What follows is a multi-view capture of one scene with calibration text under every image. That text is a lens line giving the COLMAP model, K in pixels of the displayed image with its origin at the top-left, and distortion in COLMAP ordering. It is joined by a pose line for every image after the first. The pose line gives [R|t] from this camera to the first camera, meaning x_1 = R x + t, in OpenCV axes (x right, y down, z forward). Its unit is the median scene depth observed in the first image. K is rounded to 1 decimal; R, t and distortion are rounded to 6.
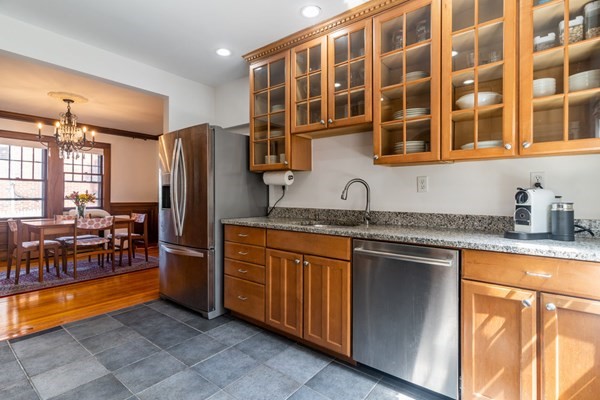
lens RADIAL K [[299.8, 0, 300.3], [0, 299.8, 192.7], [0, 0, 1]] dist [-0.000398, -0.000155]
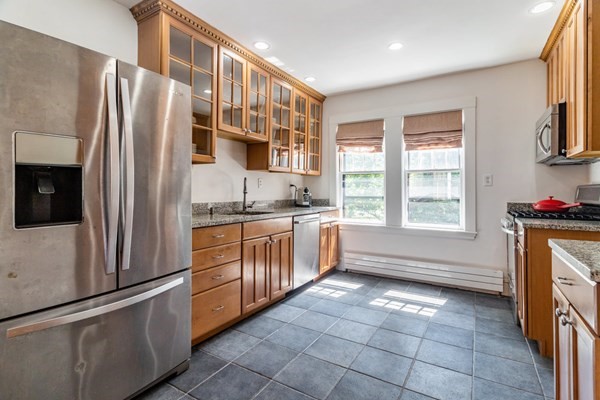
lens RADIAL K [[292.9, 0, 301.4], [0, 292.9, 186.8], [0, 0, 1]] dist [0.002196, 0.000058]
pose [[-0.130173, 0.006380, 0.991471, -1.198015], [-0.010041, 0.999920, -0.007753, 0.001708], [-0.991440, -0.010965, -0.130098, 0.976621]]
